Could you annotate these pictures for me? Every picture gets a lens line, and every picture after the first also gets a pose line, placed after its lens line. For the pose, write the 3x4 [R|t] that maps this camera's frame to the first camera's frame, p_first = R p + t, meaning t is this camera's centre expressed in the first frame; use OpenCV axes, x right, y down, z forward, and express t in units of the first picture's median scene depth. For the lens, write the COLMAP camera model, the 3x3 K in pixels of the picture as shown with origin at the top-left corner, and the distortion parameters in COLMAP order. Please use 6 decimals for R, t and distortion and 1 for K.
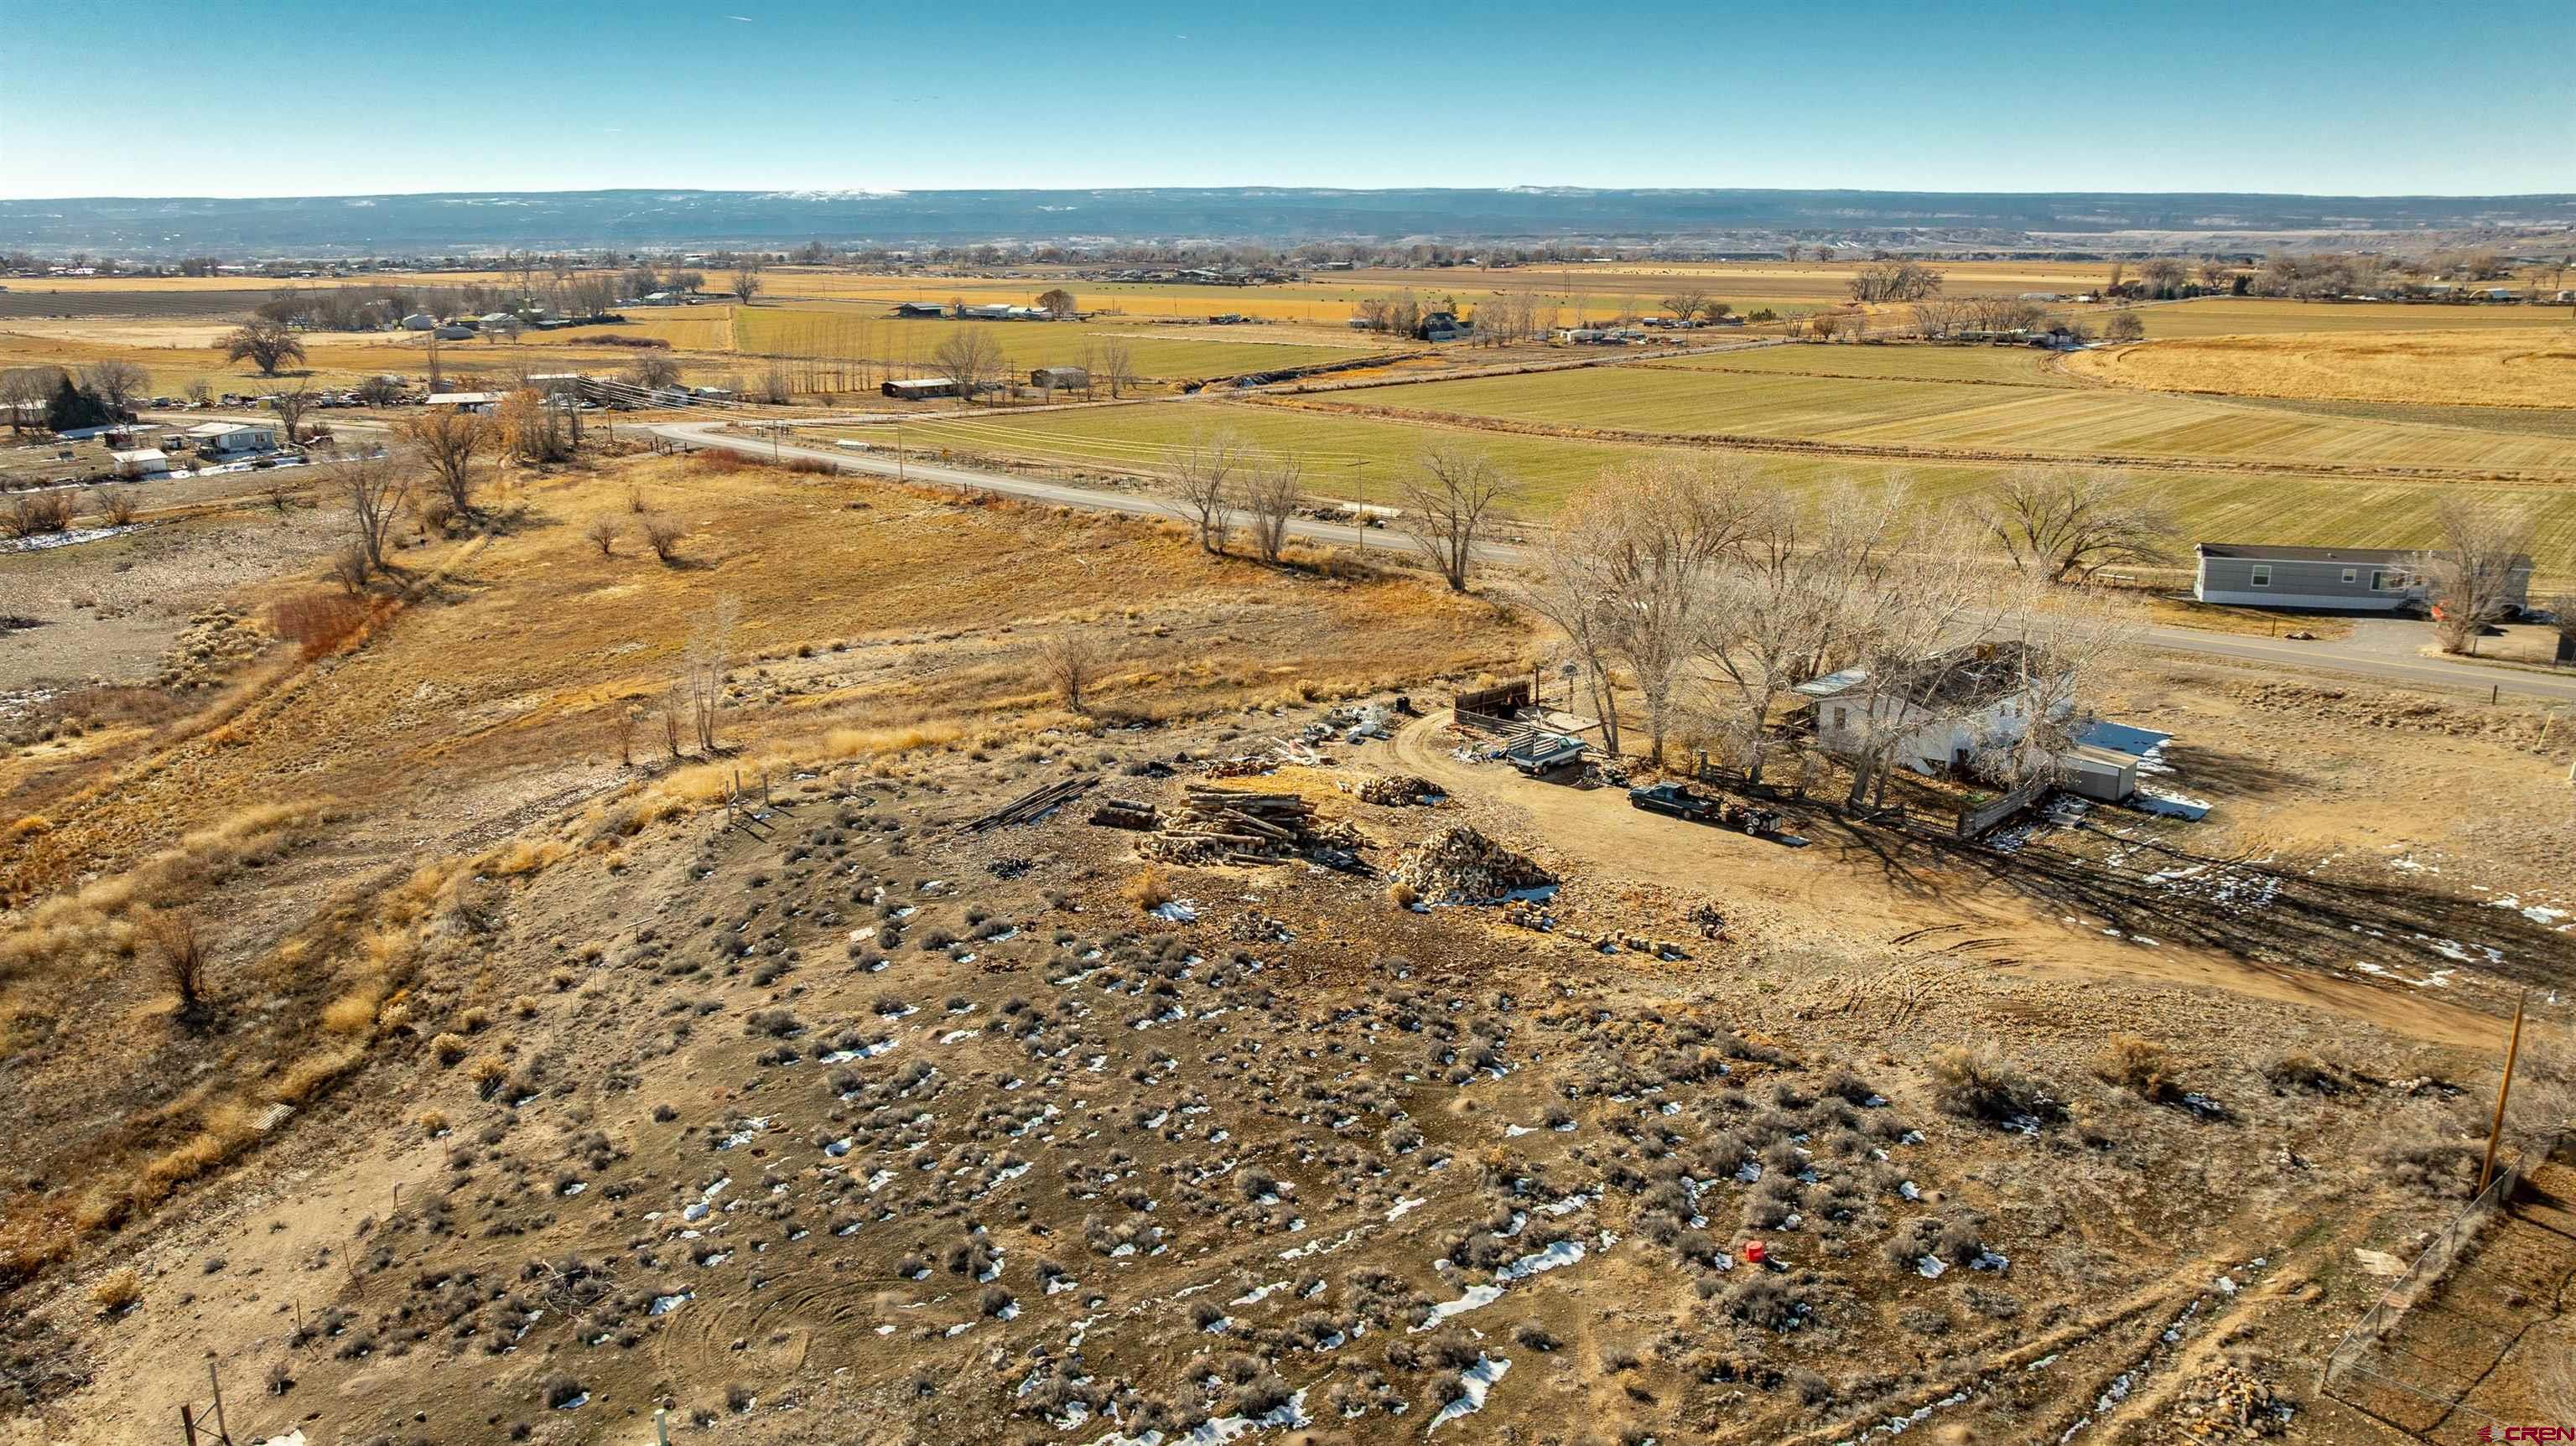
lens RADIAL K [[1827.1, 0, 1291.2], [0, 1827.1, 725.1], [0, 0, 1]] dist [-0.029762, 0.023613]
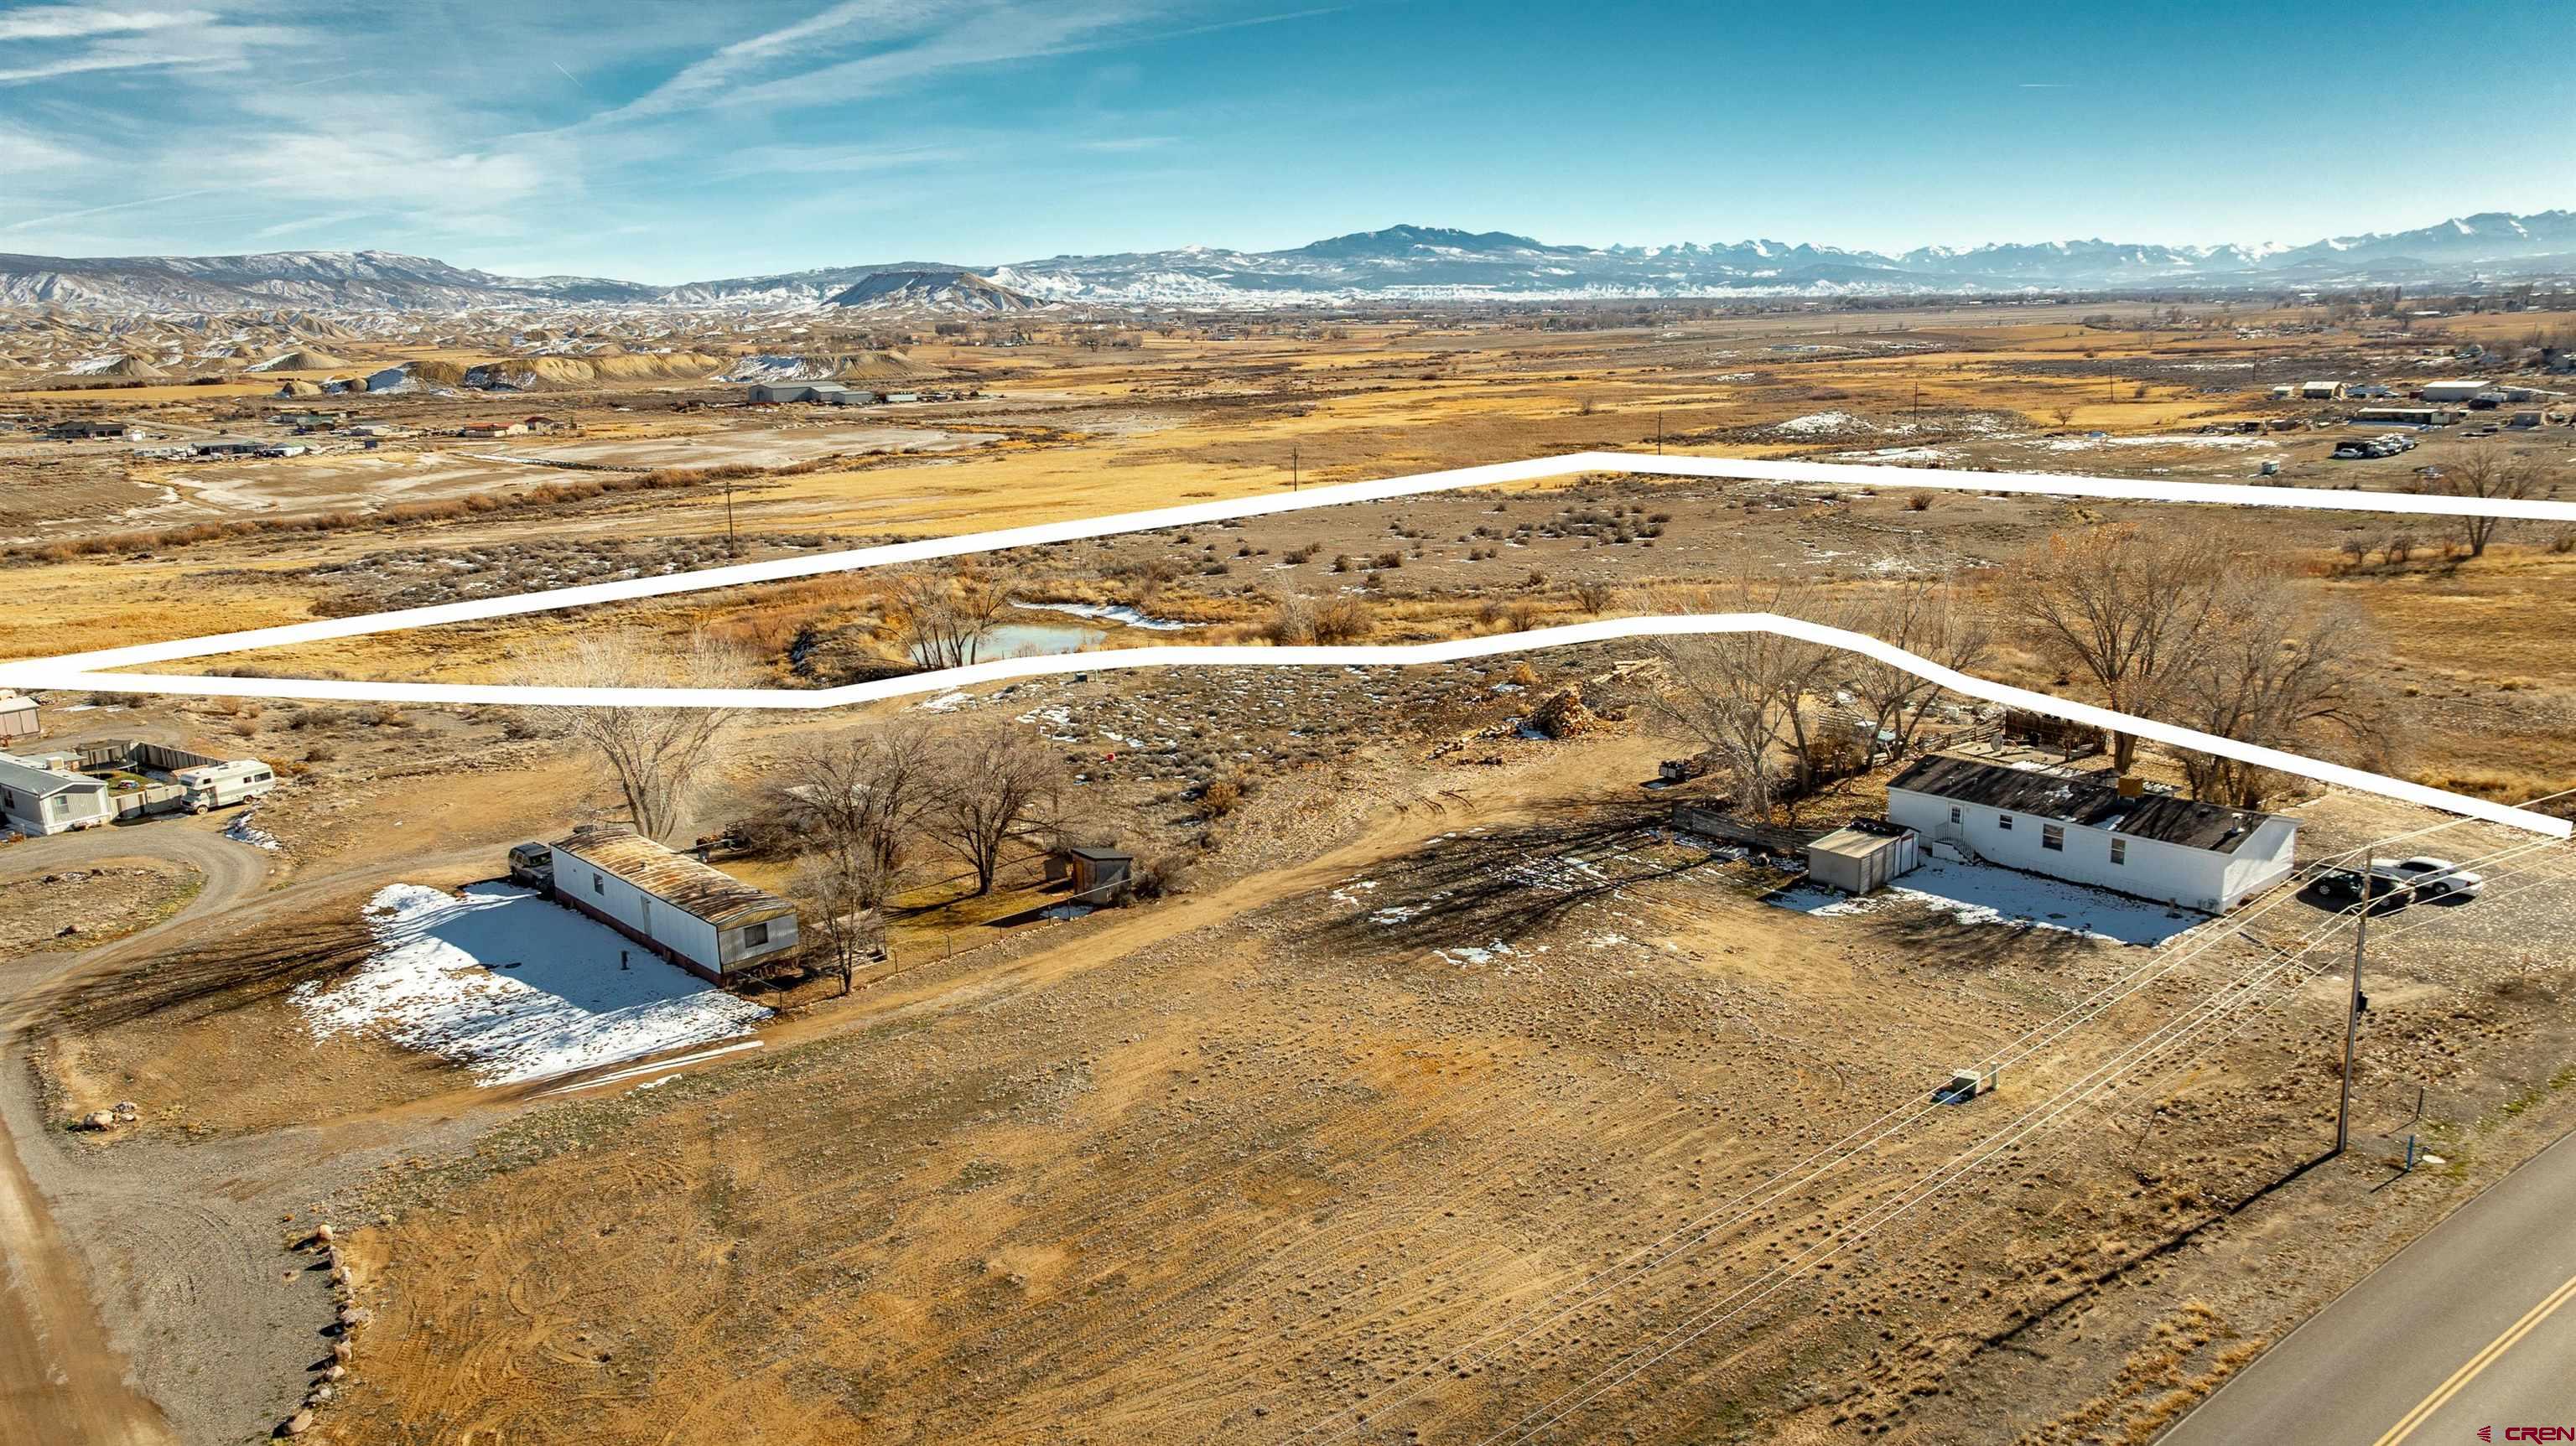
lens RADIAL K [[1827.1, 0, 1286.8], [0, 1827.1, 757.2], [0, 0, 1]] dist [-0.029762, 0.023613]
pose [[-0.115229, 0.246964, -0.962149, 1.568494], [-0.226153, 0.936642, 0.267502, -0.240702], [0.967252, 0.248417, -0.052077, 0.858883]]
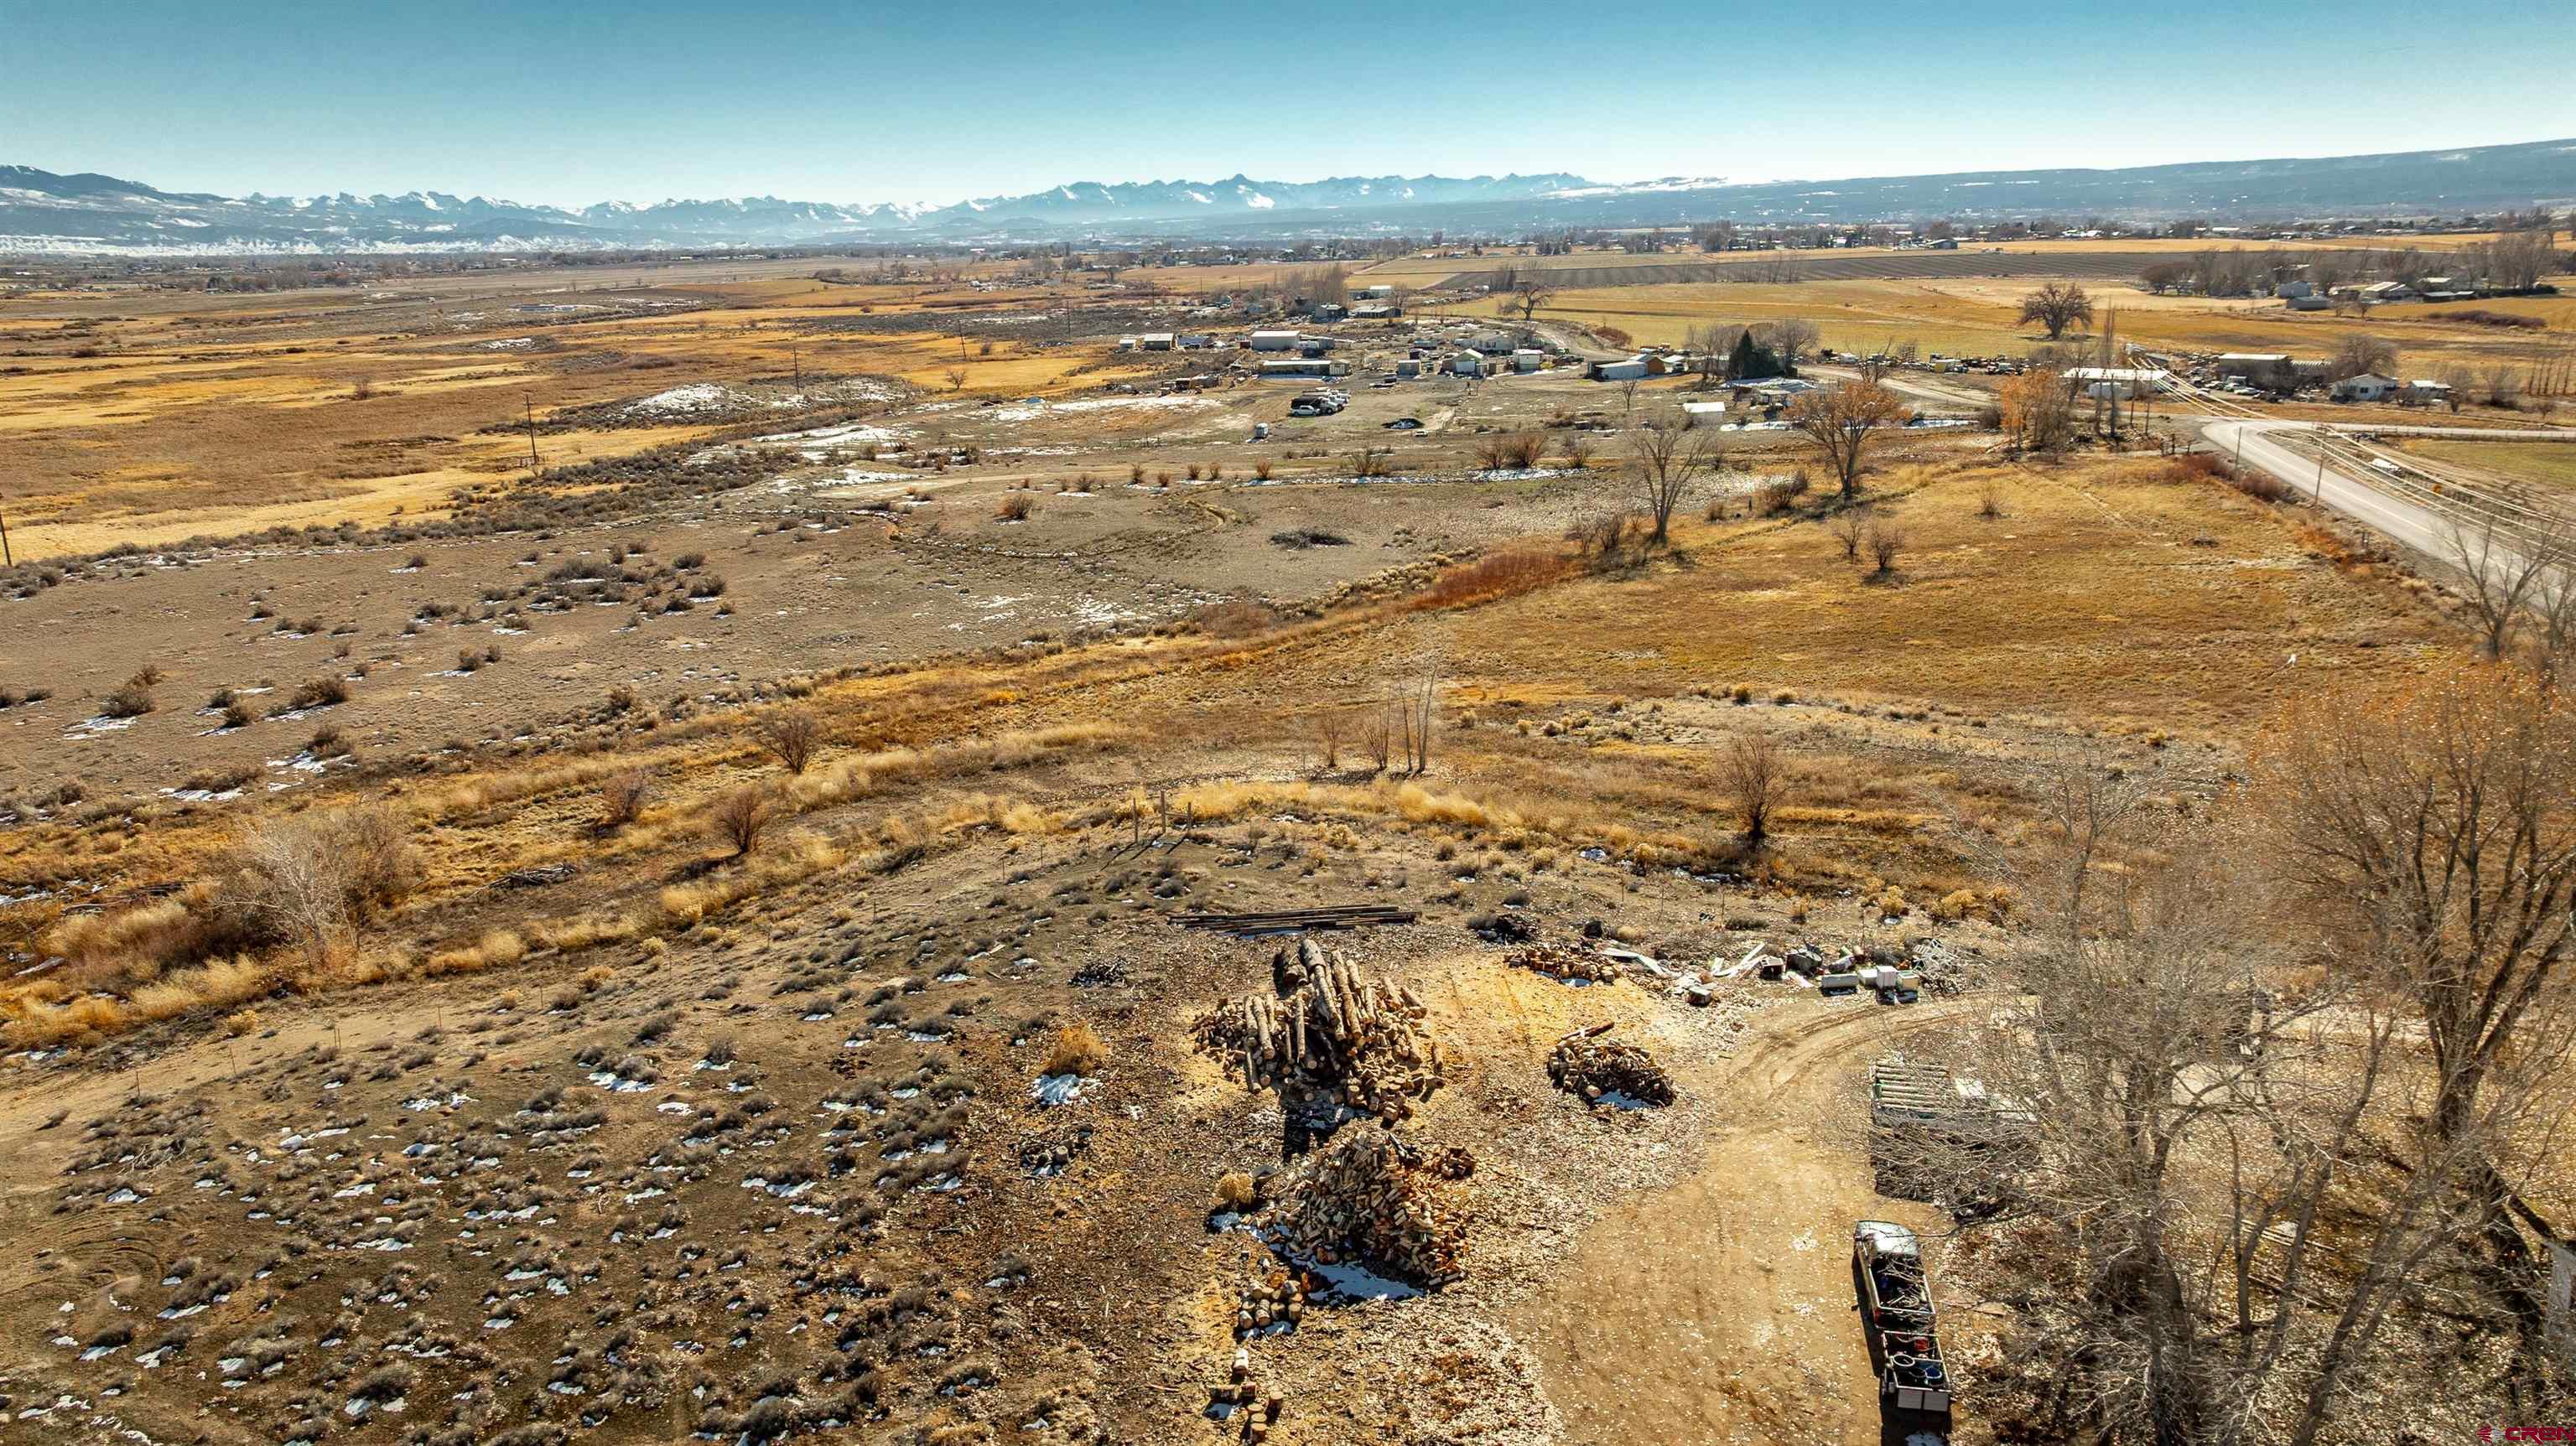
lens RADIAL K [[1827.1, 0, 1290.1], [0, 1827.1, 717.1], [0, 0, 1]] dist [-0.029762, 0.023613]
pose [[0.531568, 0.214323, -0.819452, 0.575283], [-0.200776, 0.971768, 0.123919, -0.164638], [0.822876, 0.098655, 0.559591, 0.590934]]
